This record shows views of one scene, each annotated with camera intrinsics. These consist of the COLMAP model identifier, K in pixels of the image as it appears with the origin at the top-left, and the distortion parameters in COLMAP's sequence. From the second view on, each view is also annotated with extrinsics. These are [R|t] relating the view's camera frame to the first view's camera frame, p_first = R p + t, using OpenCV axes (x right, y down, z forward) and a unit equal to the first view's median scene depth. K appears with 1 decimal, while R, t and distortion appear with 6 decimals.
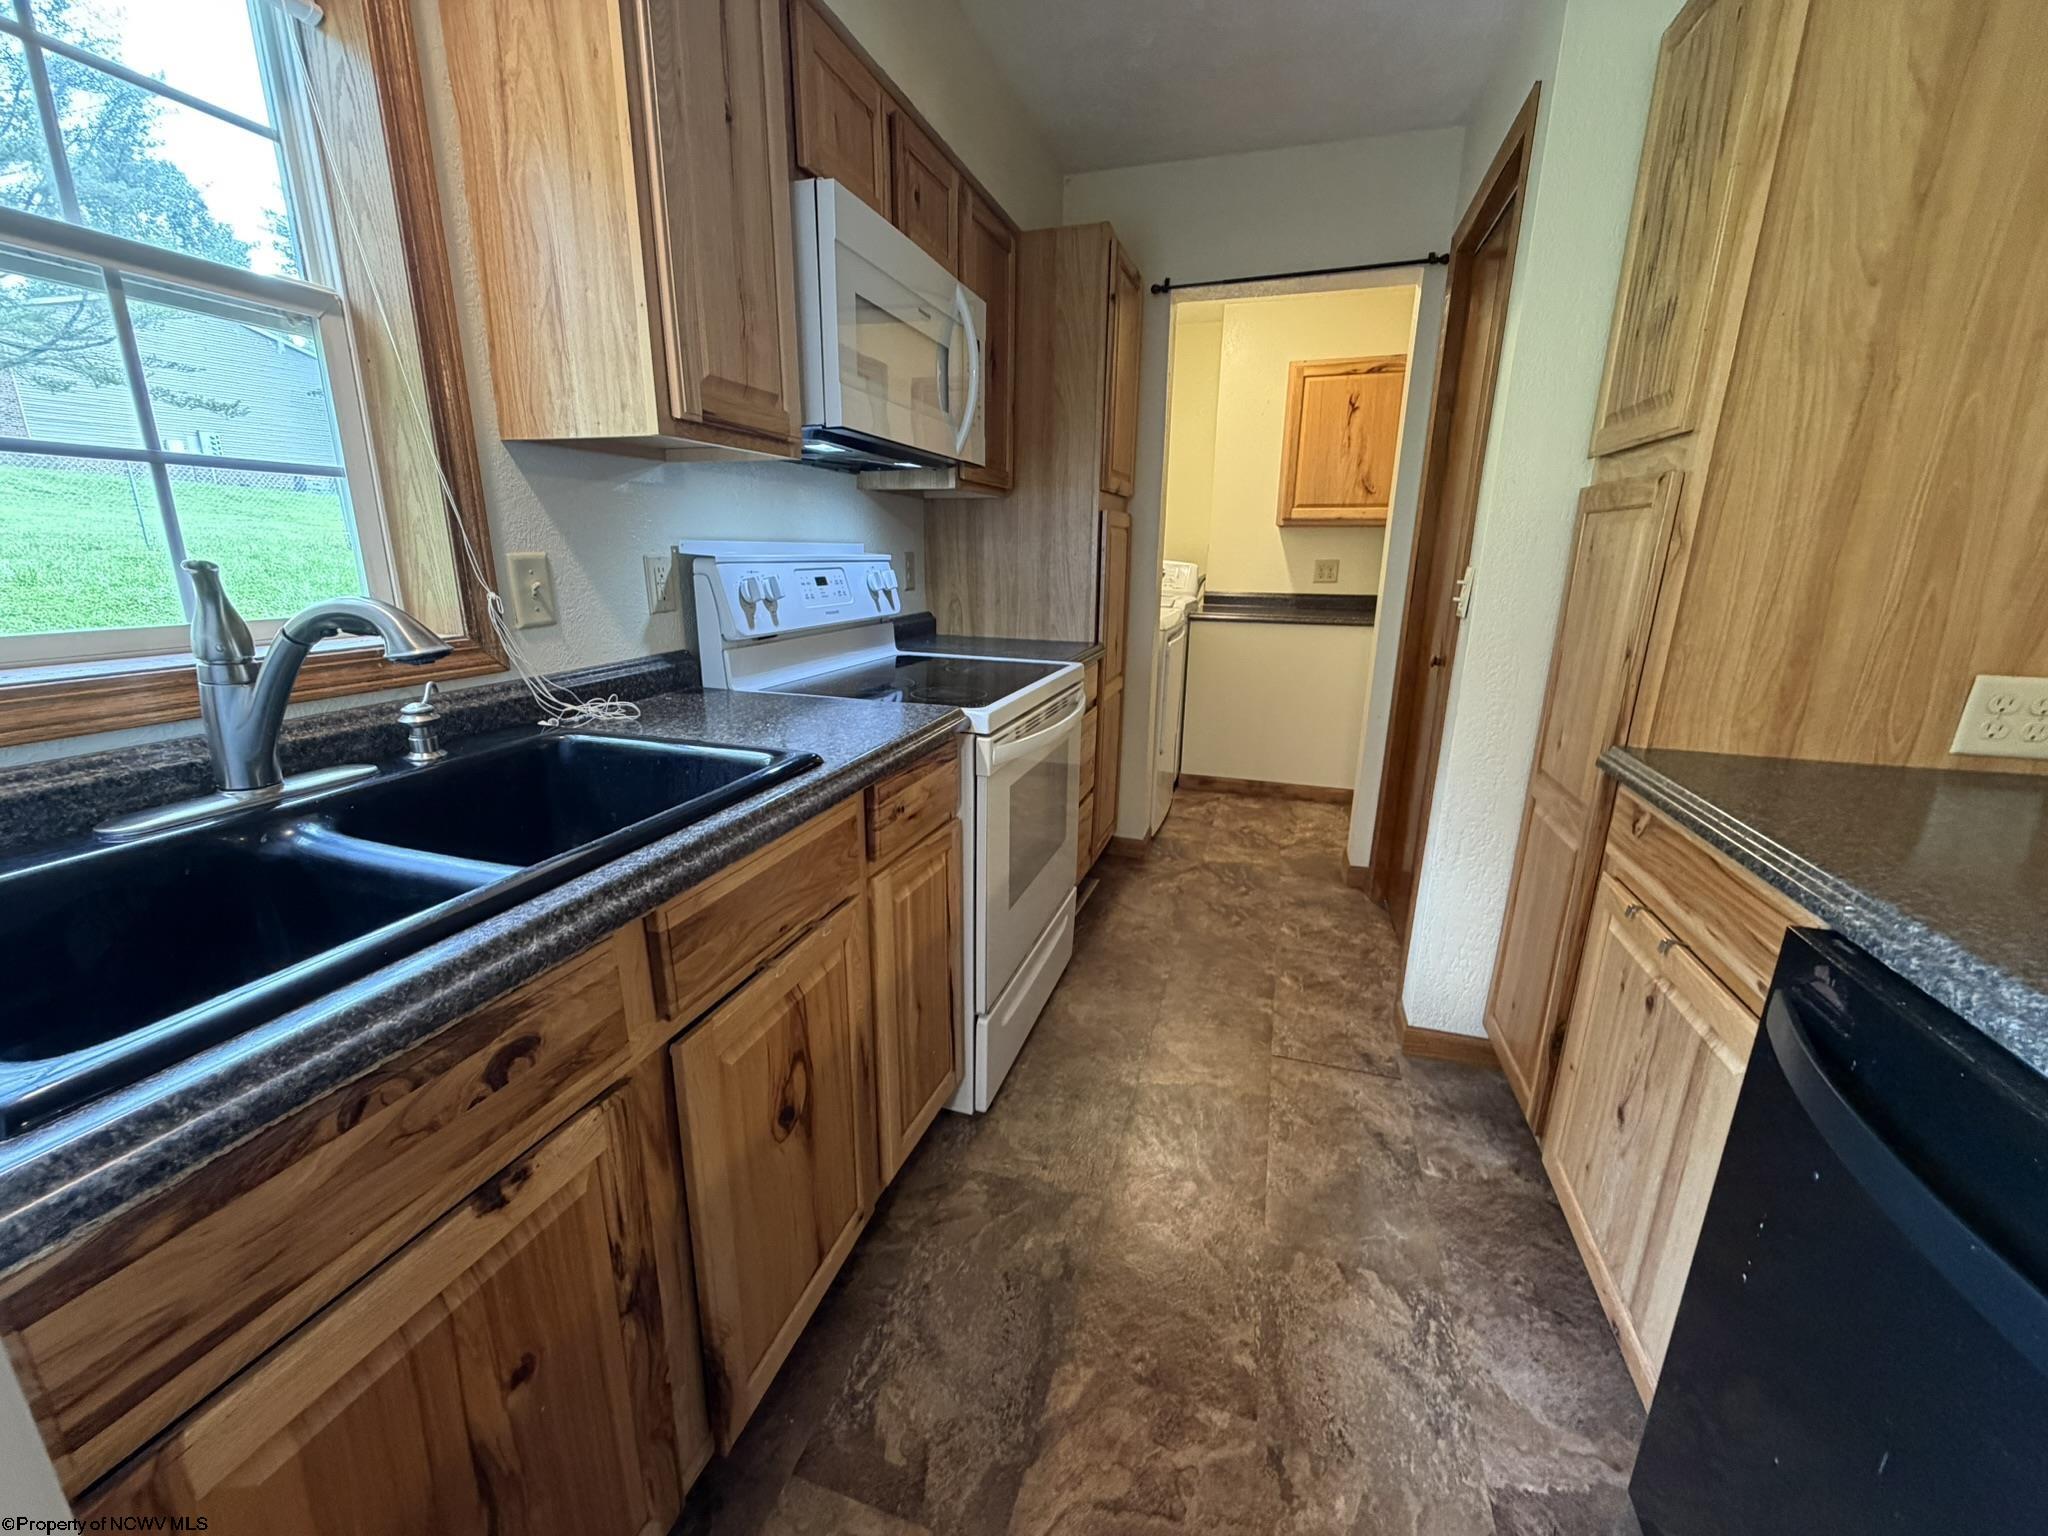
lens RADIAL K [[813.6, 0, 1018.2], [0, 813.6, 766.9], [0, 0, 1]] dist [-0.001348, 0.000490]
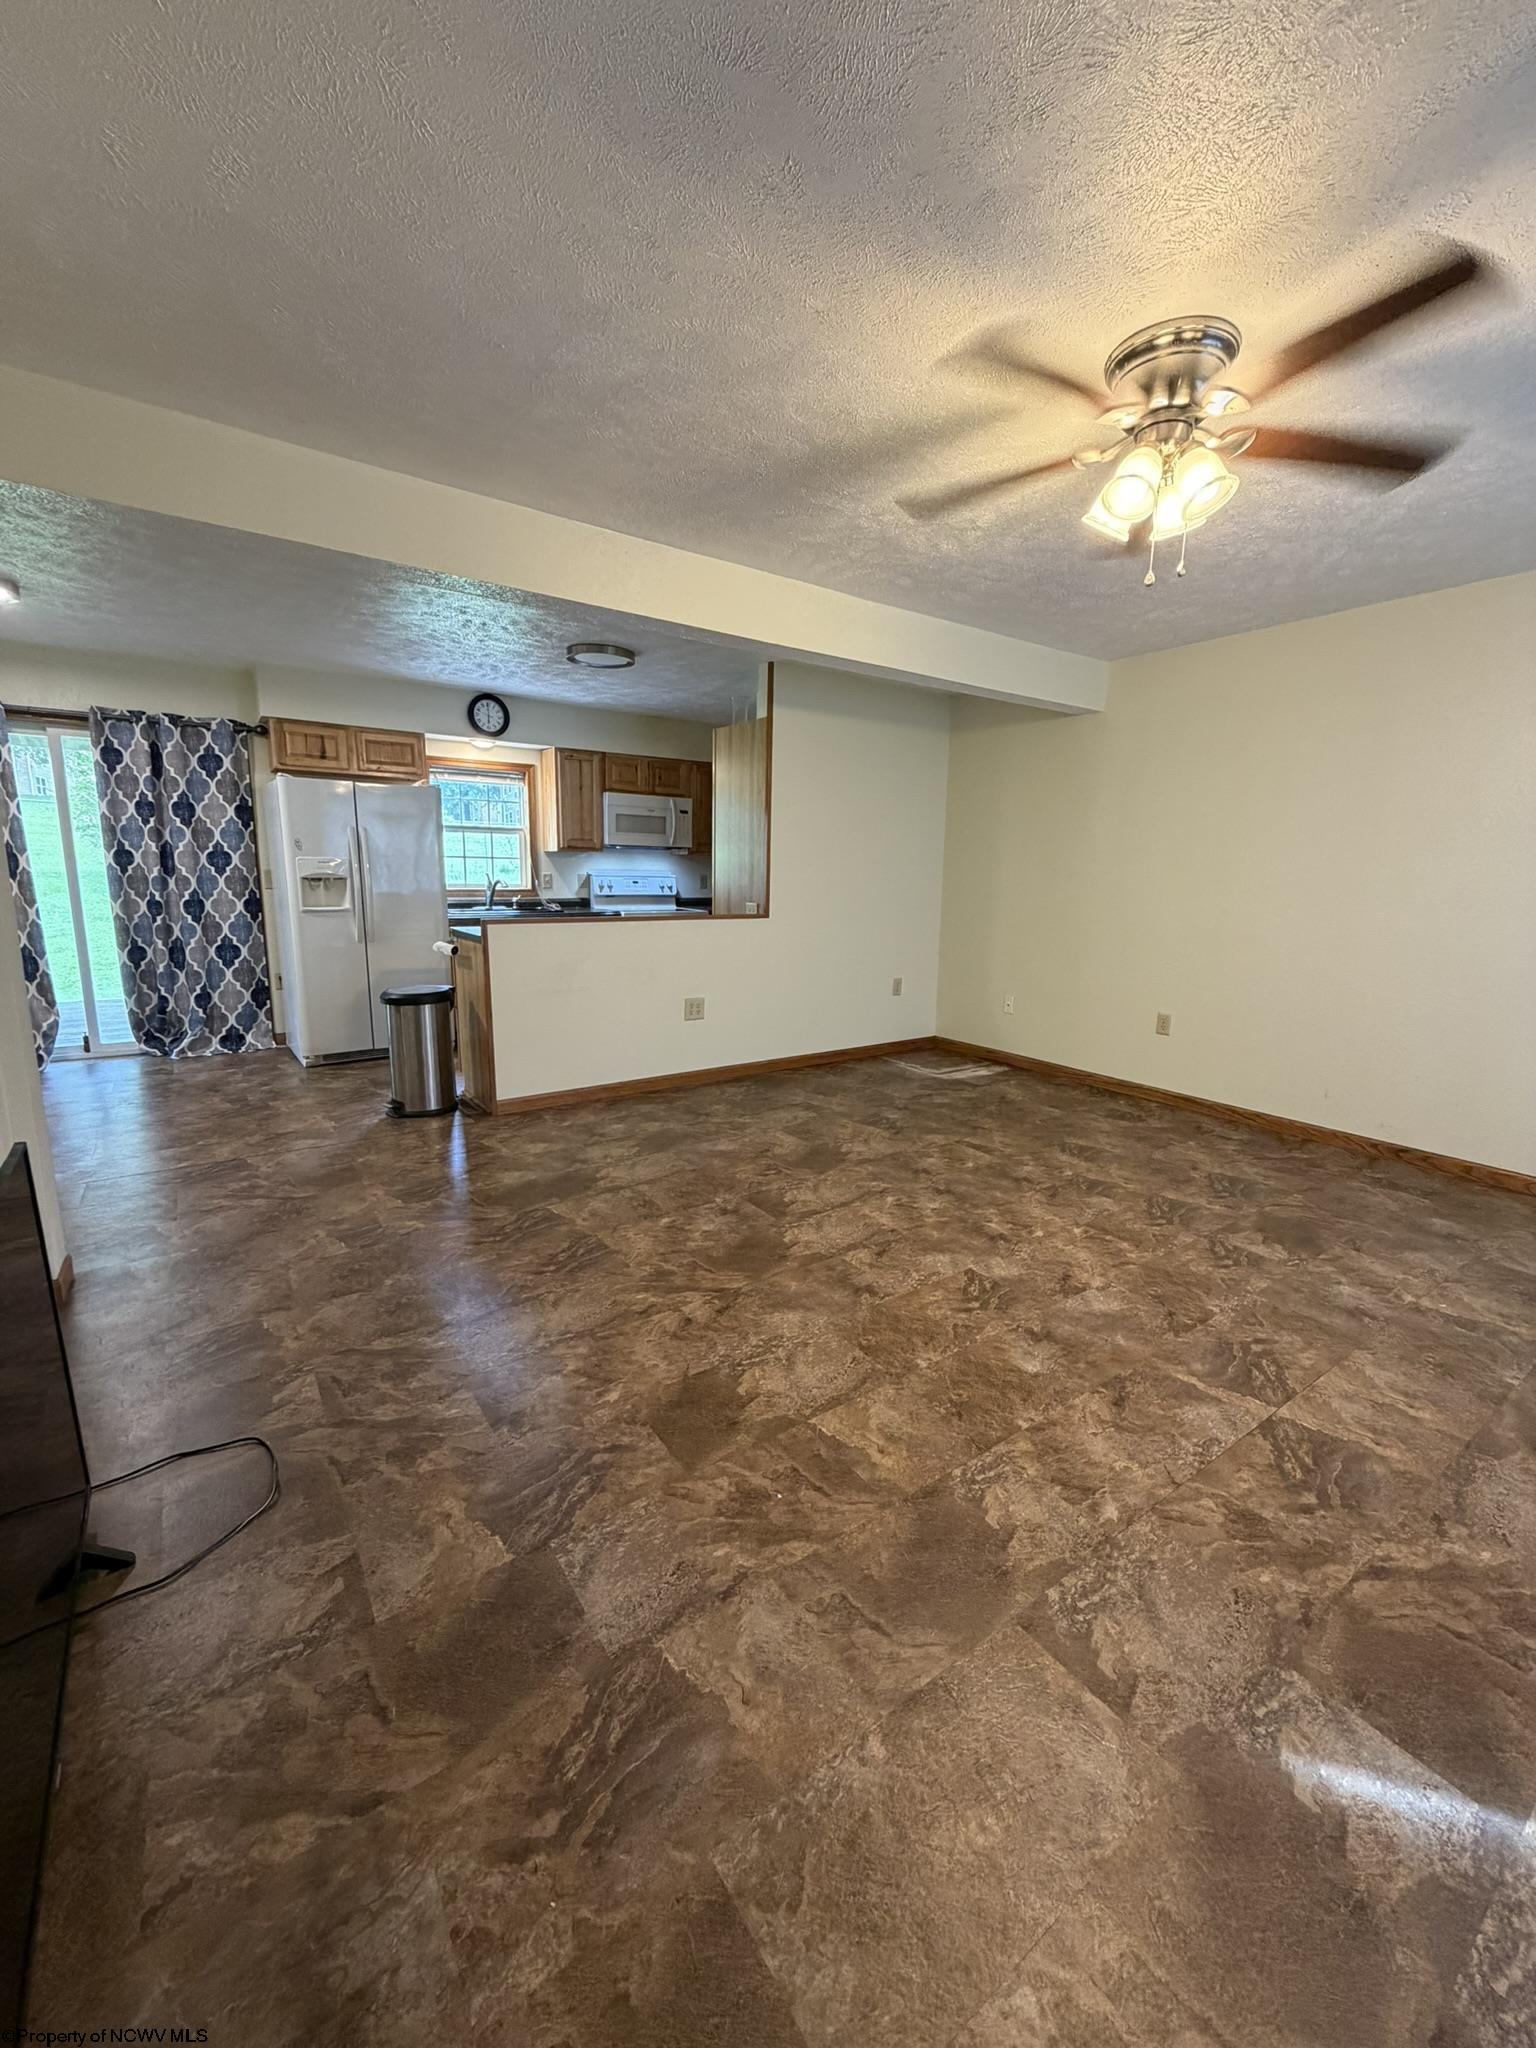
lens RADIAL K [[813.6, 0, 767.2], [0, 813.6, 1024.0], [0, 0, 1]] dist [-0.001348, 0.000490]
pose [[0.797026, 0.114762, -0.592941, 1.680861], [-0.165096, 0.985786, -0.031124, 0.273974], [0.580941, 0.122699, 0.804644, -0.996713]]
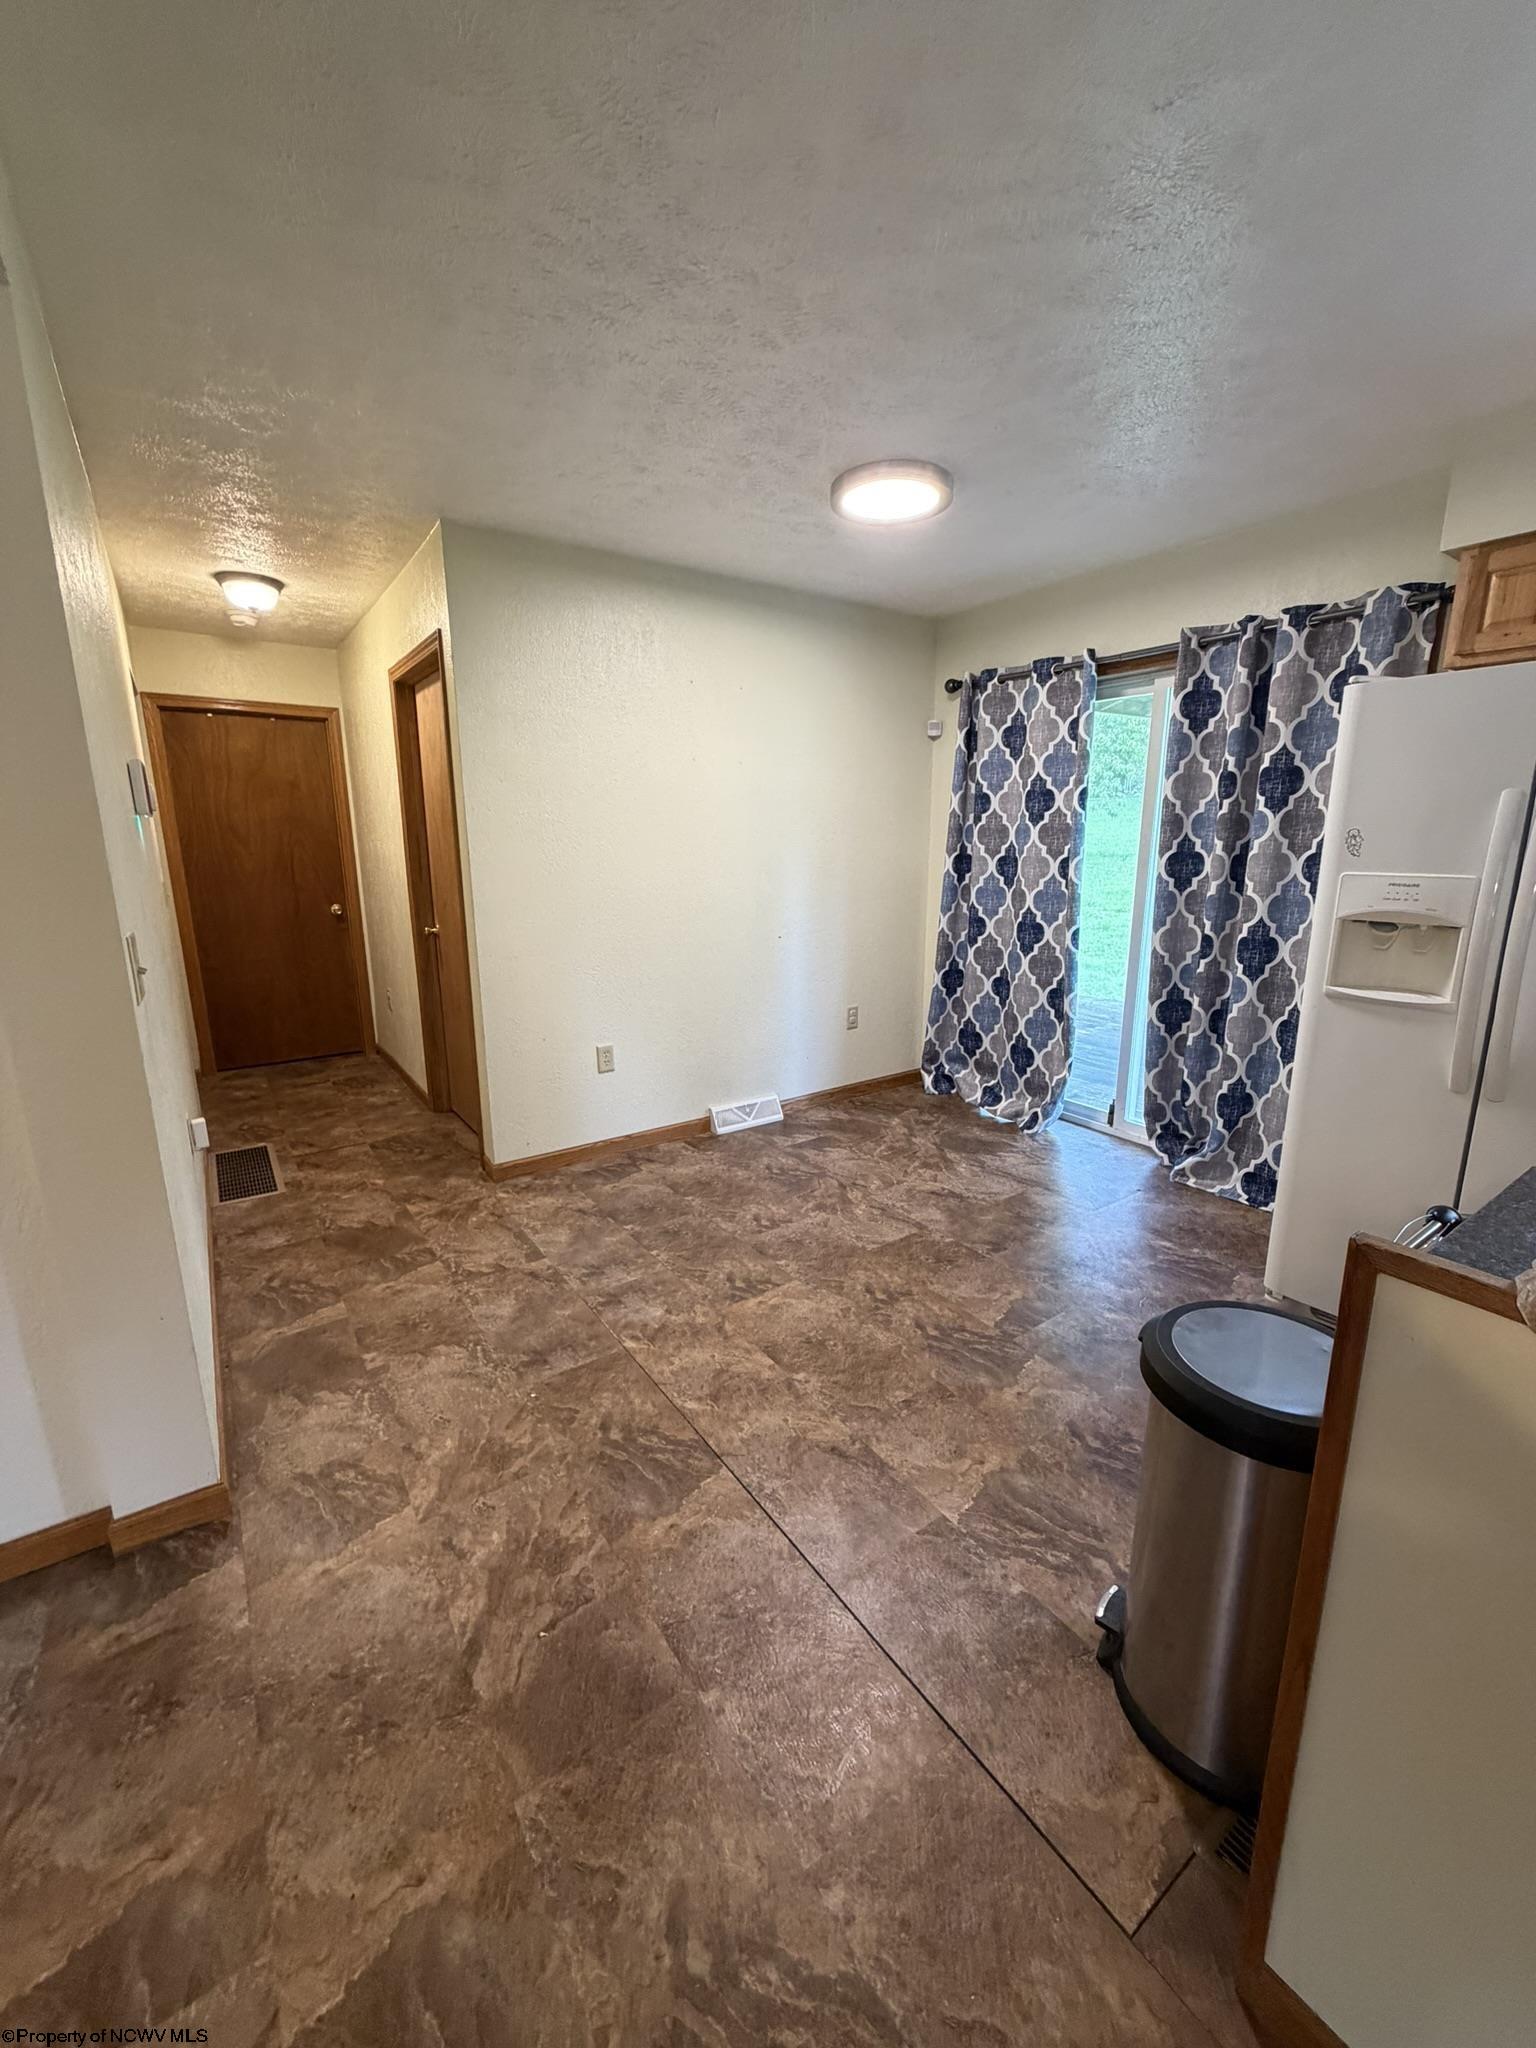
lens RADIAL K [[813.6, 0, 772.5], [0, 813.6, 1020.4], [0, 0, 1]] dist [-0.001348, 0.000490]
pose [[-0.600369, 0.165407, -0.782431, 0.730392], [-0.213605, 0.909665, 0.356206, 0.002407], [0.770669, 0.380986, -0.510803, -0.191978]]
